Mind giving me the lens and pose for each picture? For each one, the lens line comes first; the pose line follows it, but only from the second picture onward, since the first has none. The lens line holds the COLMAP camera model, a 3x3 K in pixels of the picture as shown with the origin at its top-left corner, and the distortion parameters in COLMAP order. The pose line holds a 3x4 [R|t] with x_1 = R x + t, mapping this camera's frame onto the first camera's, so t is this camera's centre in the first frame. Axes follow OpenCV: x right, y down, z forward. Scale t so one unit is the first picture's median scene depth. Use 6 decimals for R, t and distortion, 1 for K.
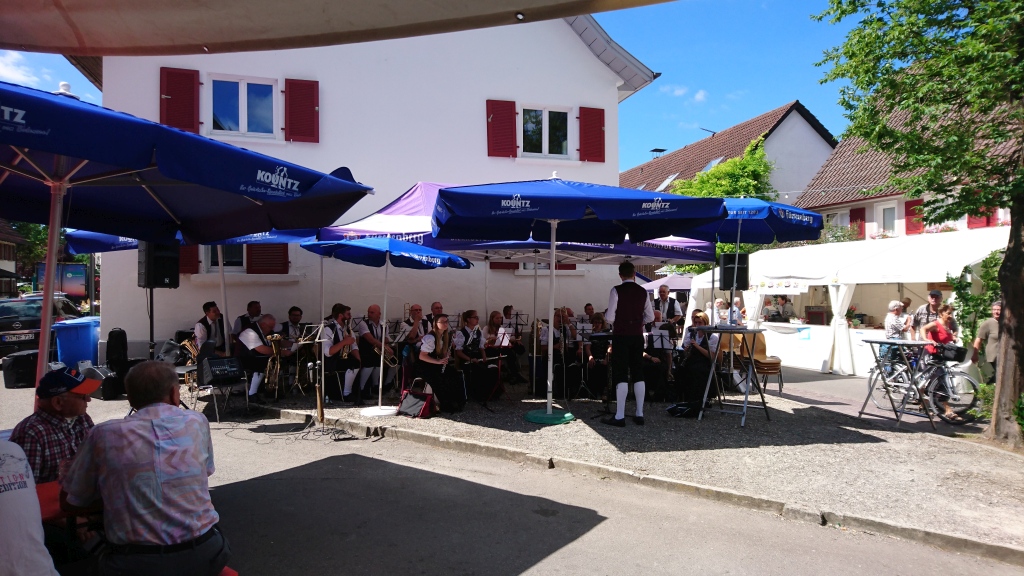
lens RADIAL K [[636.4, 0, 507.7], [0, 636.4, 293.0], [0, 0, 1]] dist [0.120368, -0.134012]
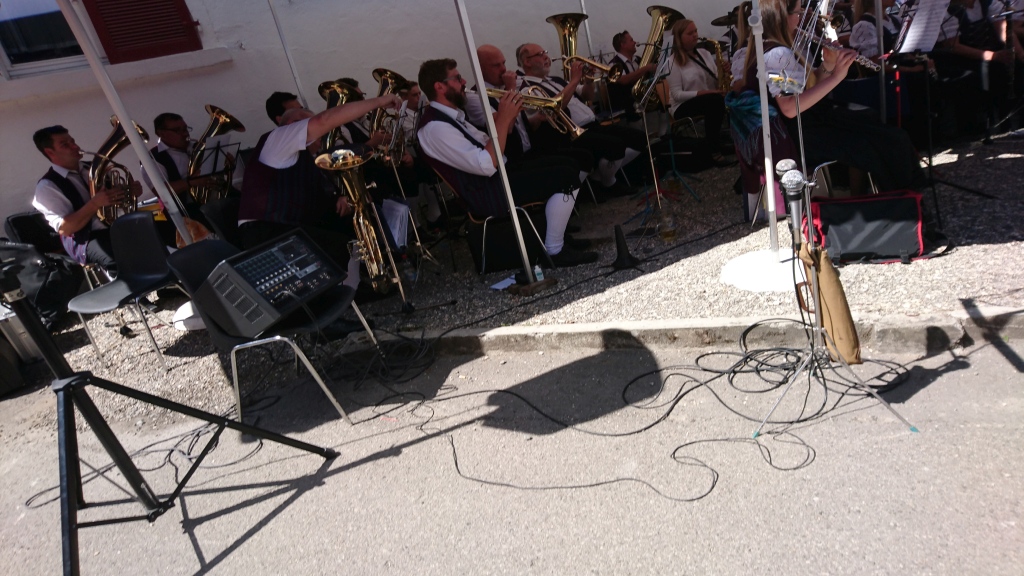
lens RADIAL K [[513.4, 0, 512.0], [0, 513.4, 288.0], [0, 0, 1]] dist [0.000283, -0.000226]
pose [[0.909509, -0.296880, 0.290958, -0.390638], [0.179000, 0.911441, 0.370452, 0.043845], [-0.375171, -0.284848, 0.882105, 0.687500]]
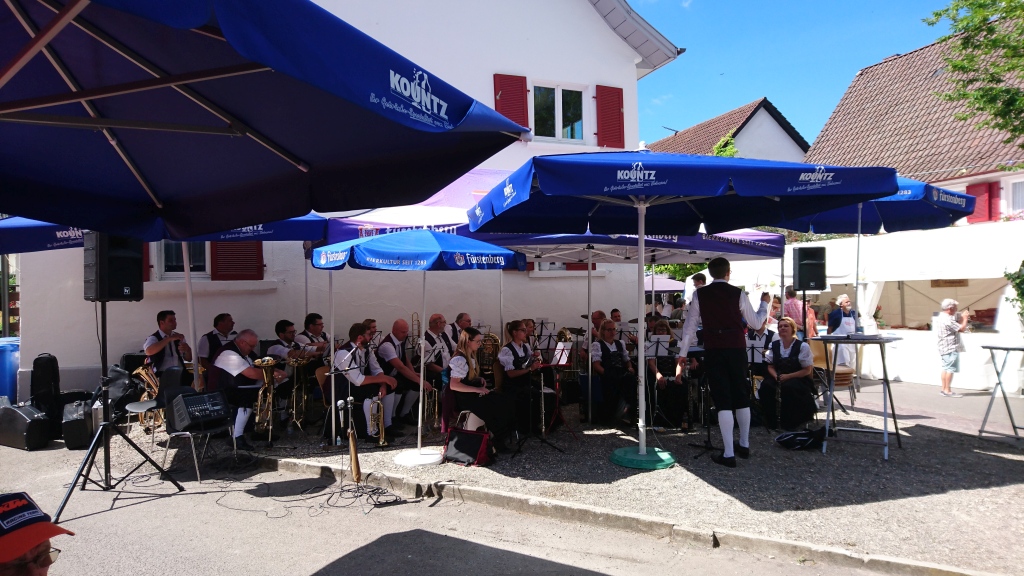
lens RADIAL K [[637.3, 0, 507.7], [0, 637.3, 292.0], [0, 0, 1]] dist [0.073612, -0.055552]
pose [[0.995042, -0.018227, 0.097770, -0.148627], [0.019002, 0.999795, -0.006995, -0.003925], [-0.097622, 0.008818, 0.995184, 0.207925]]
